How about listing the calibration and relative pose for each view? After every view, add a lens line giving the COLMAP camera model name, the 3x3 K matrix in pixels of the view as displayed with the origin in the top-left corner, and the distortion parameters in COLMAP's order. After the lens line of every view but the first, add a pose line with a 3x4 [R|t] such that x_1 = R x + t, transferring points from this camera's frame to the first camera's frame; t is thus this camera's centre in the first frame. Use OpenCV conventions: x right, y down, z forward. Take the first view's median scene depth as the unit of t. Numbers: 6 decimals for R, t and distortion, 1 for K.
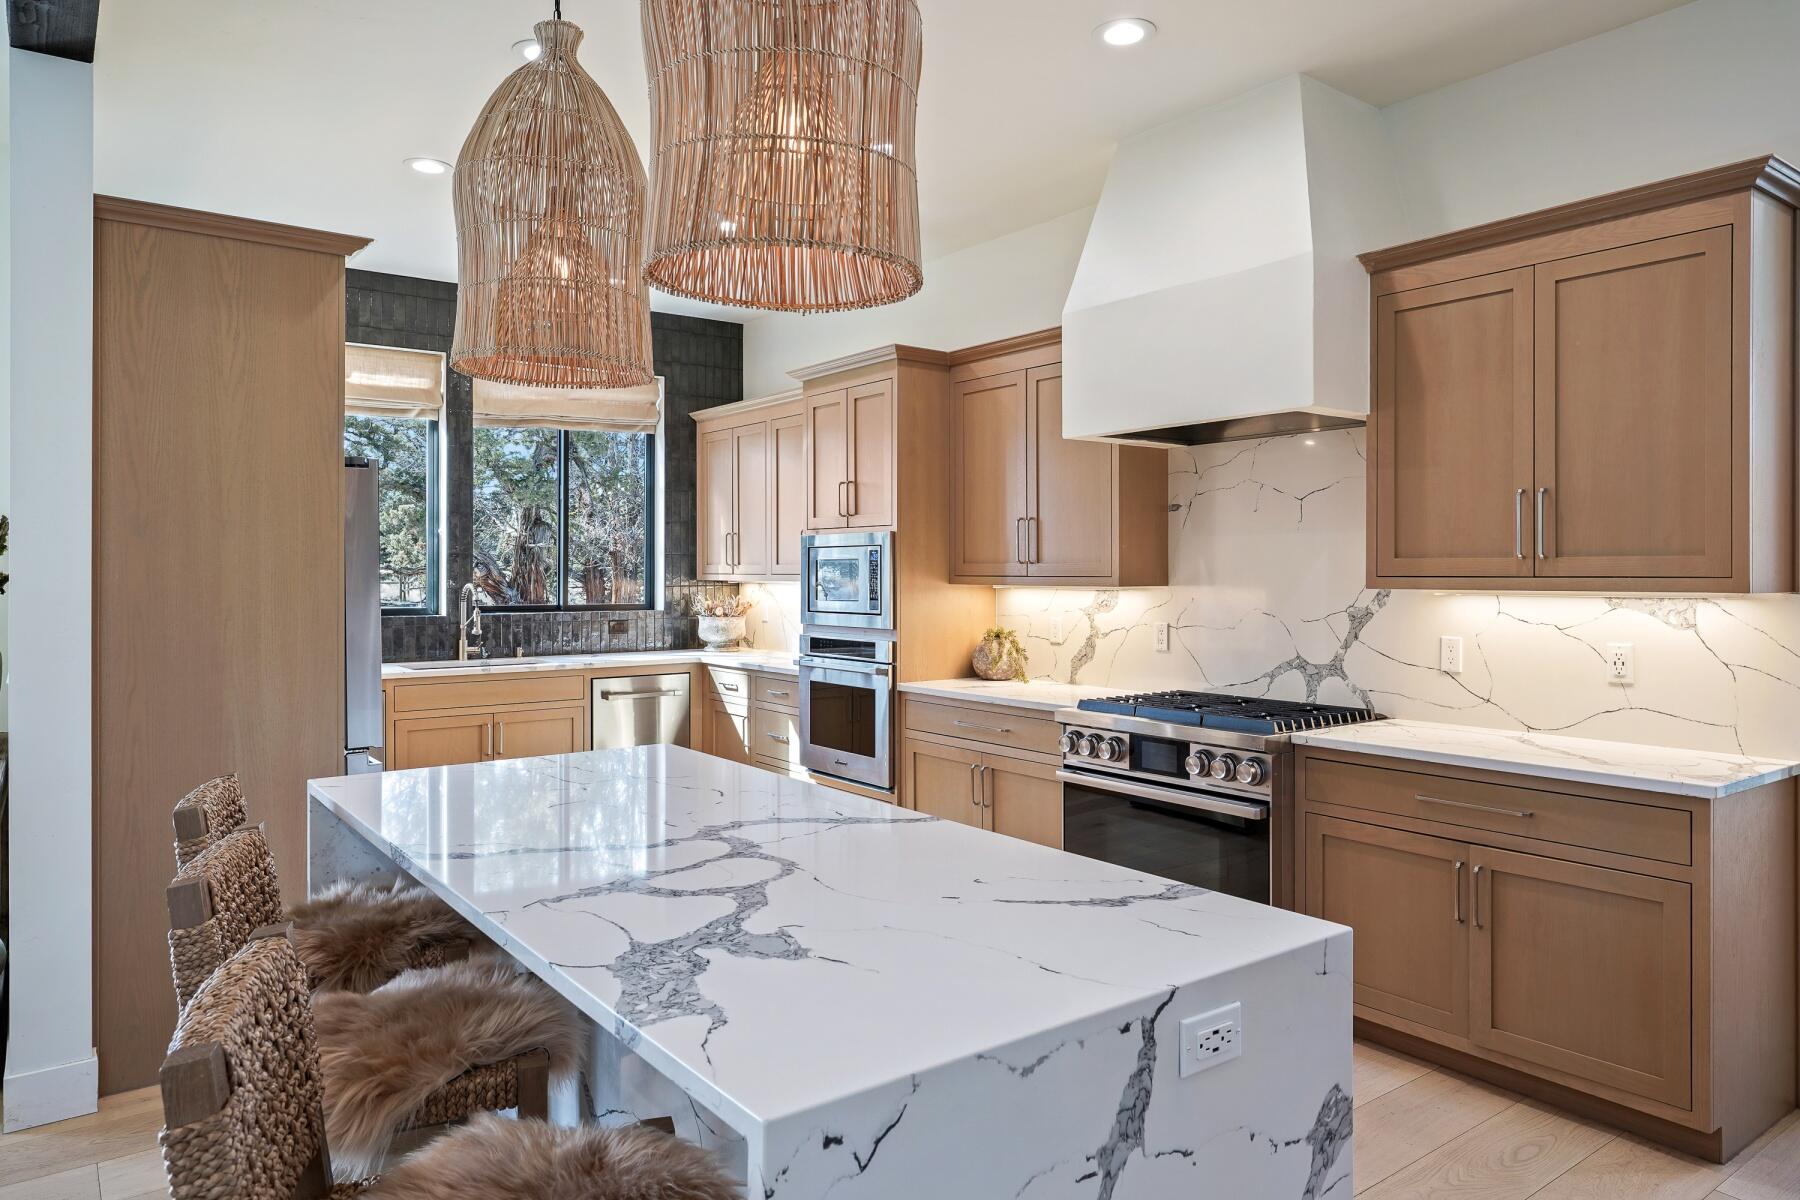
lens RADIAL K [[1184.8, 0, 908.6], [0, 1184.8, 559.8], [0, 0, 1]] dist [-0.003602, -0.000725]
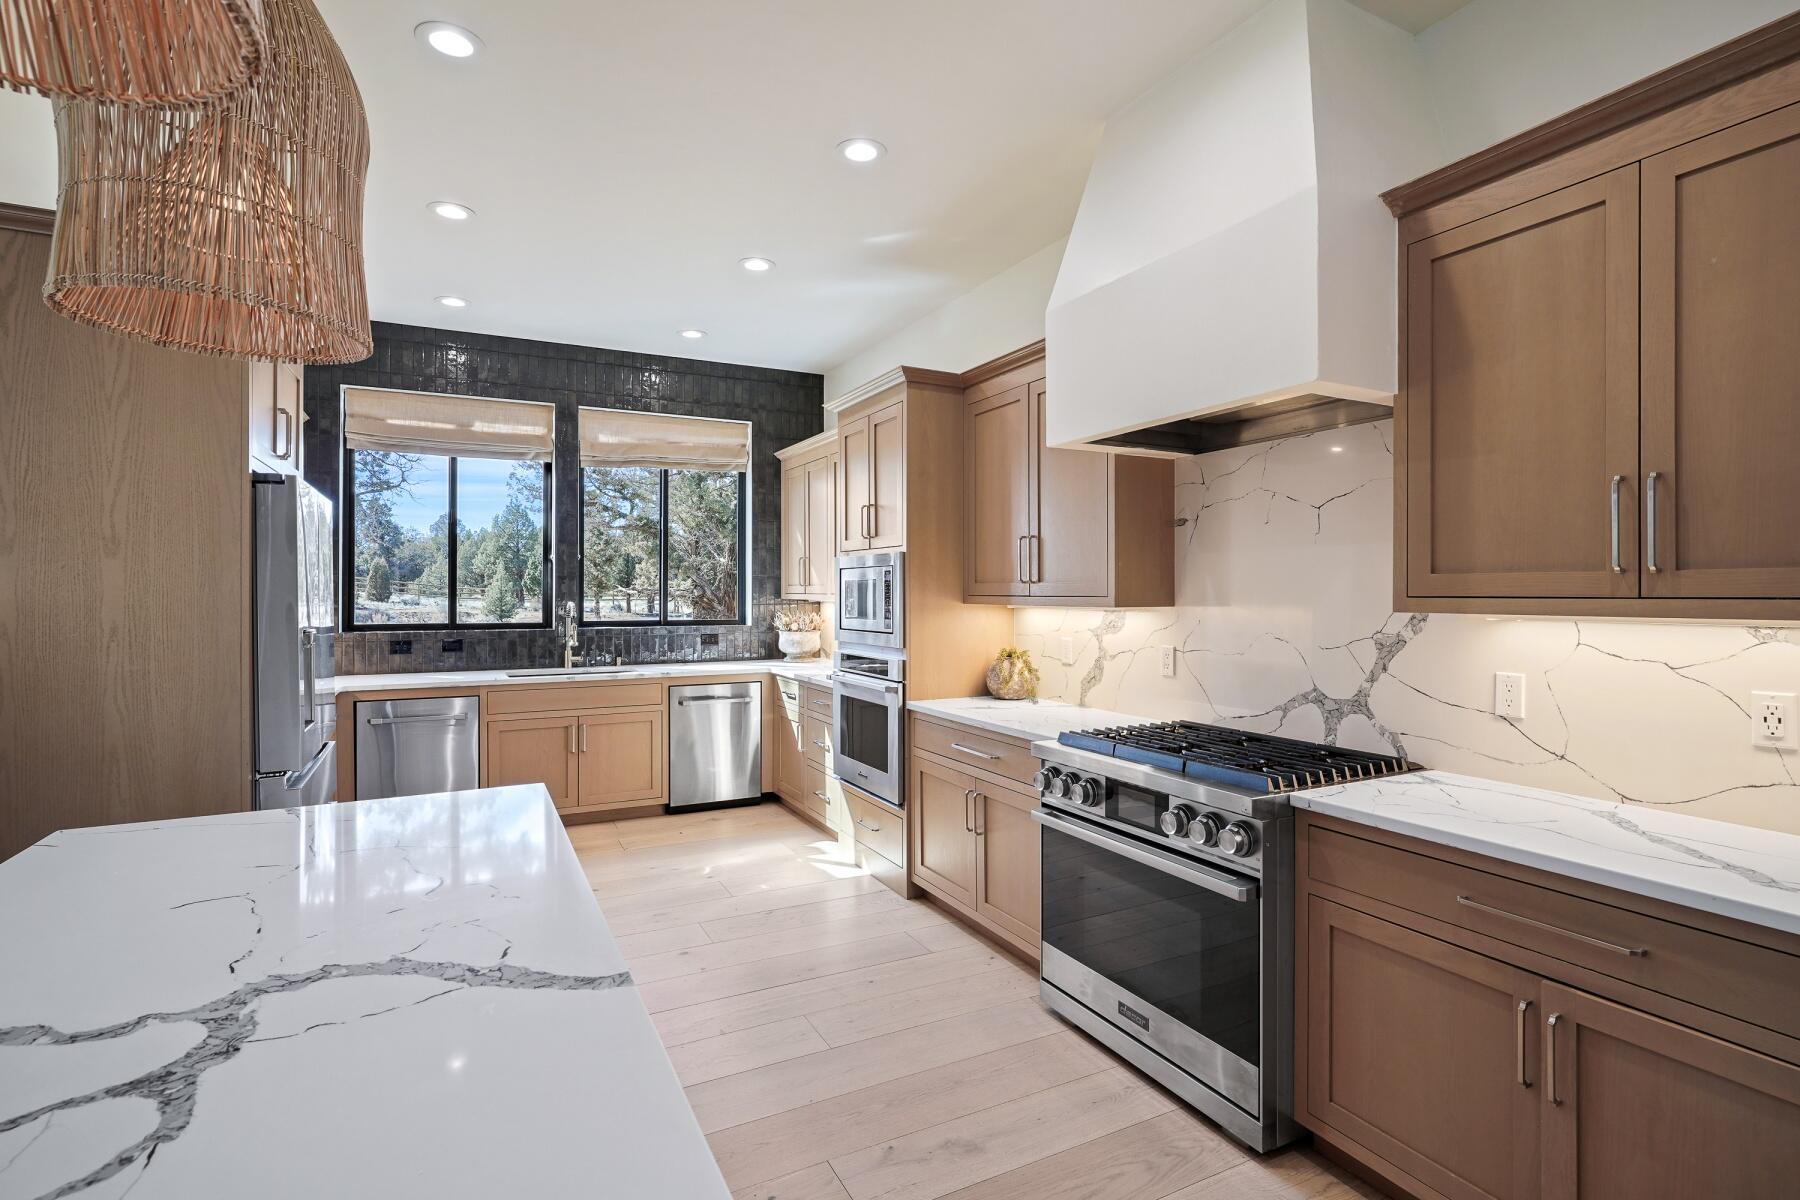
lens RADIAL K [[878.6, 0, 905.1], [0, 878.6, 585.6], [0, 0, 1]] dist [-0.013729, 0.010115]
pose [[0.985588, -0.001304, -0.169157, 0.127783], [0.001779, 0.999995, 0.002655, 0.003328], [0.169153, -0.002917, 0.985586, 0.285612]]
